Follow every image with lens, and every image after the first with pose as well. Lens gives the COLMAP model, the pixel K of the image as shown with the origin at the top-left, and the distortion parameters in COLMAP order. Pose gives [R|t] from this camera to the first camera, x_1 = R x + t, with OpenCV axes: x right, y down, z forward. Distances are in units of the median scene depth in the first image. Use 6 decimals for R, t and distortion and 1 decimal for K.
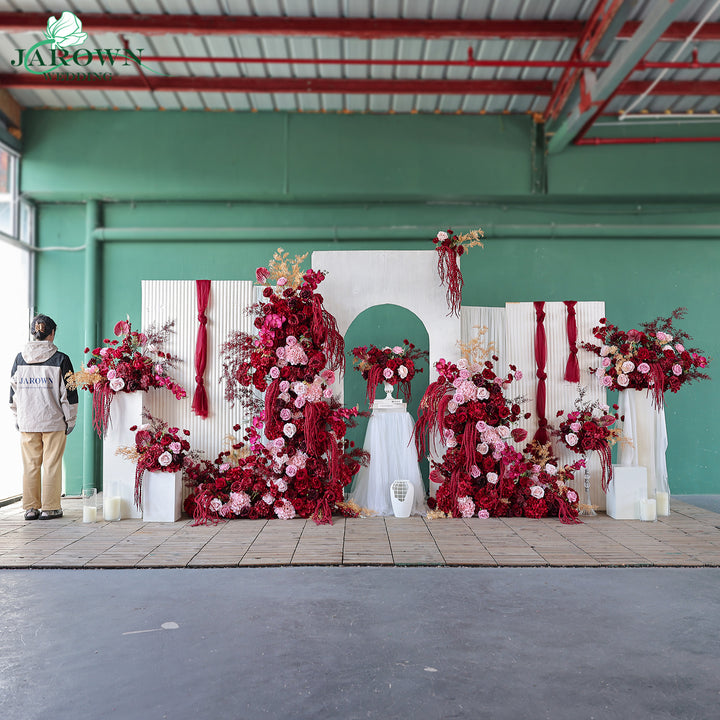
lens RADIAL K [[778.7, 0, 352.0], [0, 778.7, 367.5], [0, 0, 1]] dist [-0.000277, -0.001396]
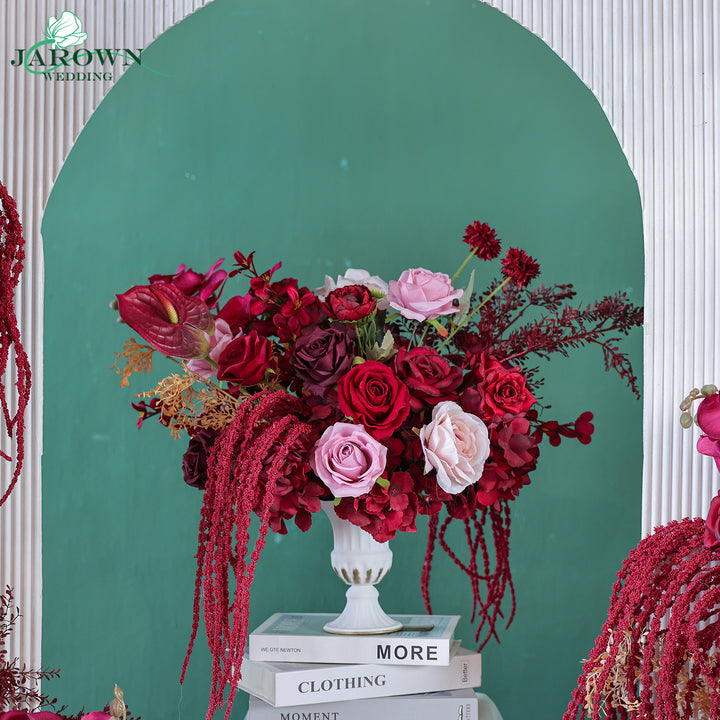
lens RADIAL K [[1520.0, 0, 369.0], [0, 1520.0, 359.6], [0, 0, 1]] dist [0.007340, 0.027455]
pose [[0.999879, 0.004316, -0.014918, 0.054581], [-0.003877, 0.999561, 0.029368, -0.018919], [0.015038, -0.029307, 0.999457, 0.736387]]
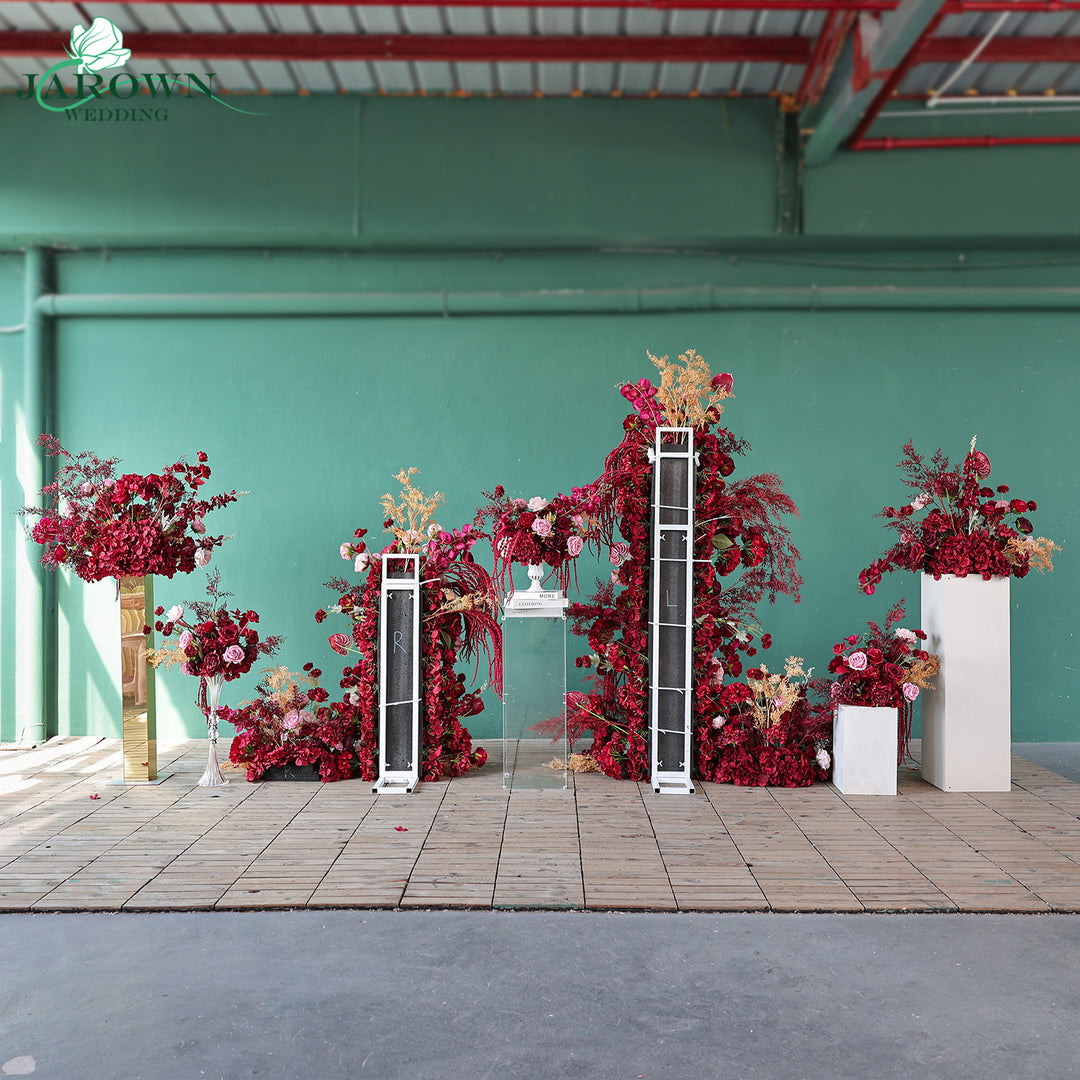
lens RADIAL K [[1176.9, 0, 540.0], [0, 1176.9, 540.0], [0, 0, 1]] dist [0.002257, -0.012848]
pose [[0.999967, -0.000075, -0.008128, 0.068494], [0.000368, 0.999349, 0.036074, -0.029023], [0.008120, -0.036076, 0.999316, 0.120245]]
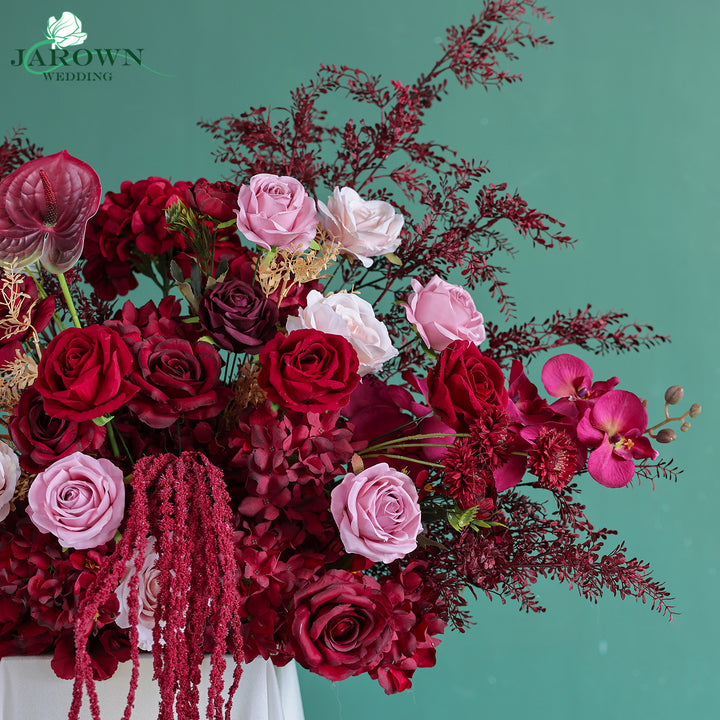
lens RADIAL K [[1520.0, 0, 369.0], [0, 1520.0, 359.6], [0, 0, 1]] dist [0.007340, 0.027455]
pose [[0.996614, -0.000199, 0.082221, 0.391684], [-0.003185, 0.999153, 0.041027, -0.027736], [-0.082159, -0.041150, 0.995769, 0.770590]]
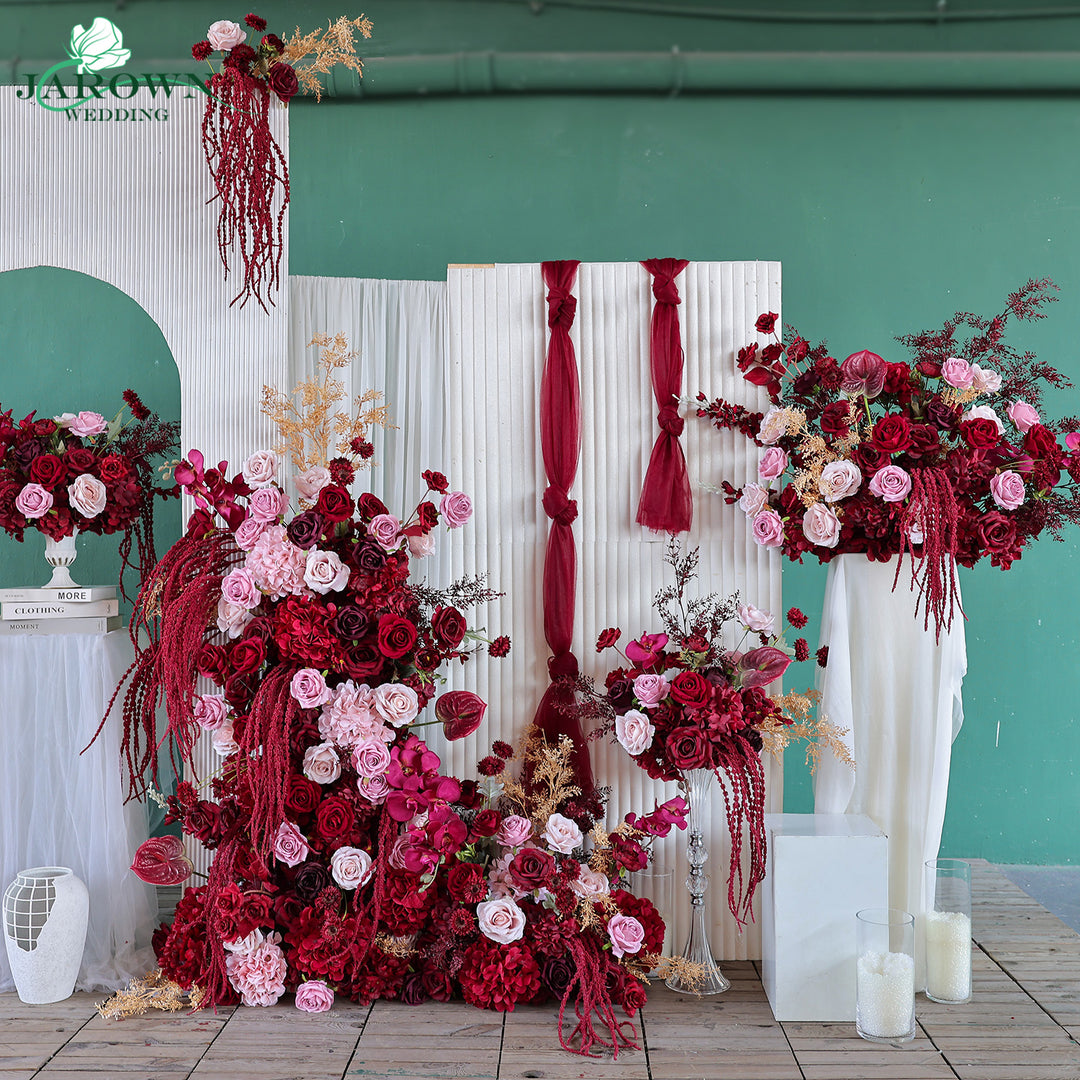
lens RADIAL K [[1388.6, 0, 540.0], [0, 1388.6, 540.0], [0, 0, 1]] dist [-0.008934, 0.021595]
pose [[0.999903, 0.002017, -0.013787, 0.248819], [-0.001558, 0.999447, 0.033205, 0.004590], [0.013847, -0.033180, 0.999353, 0.481056]]
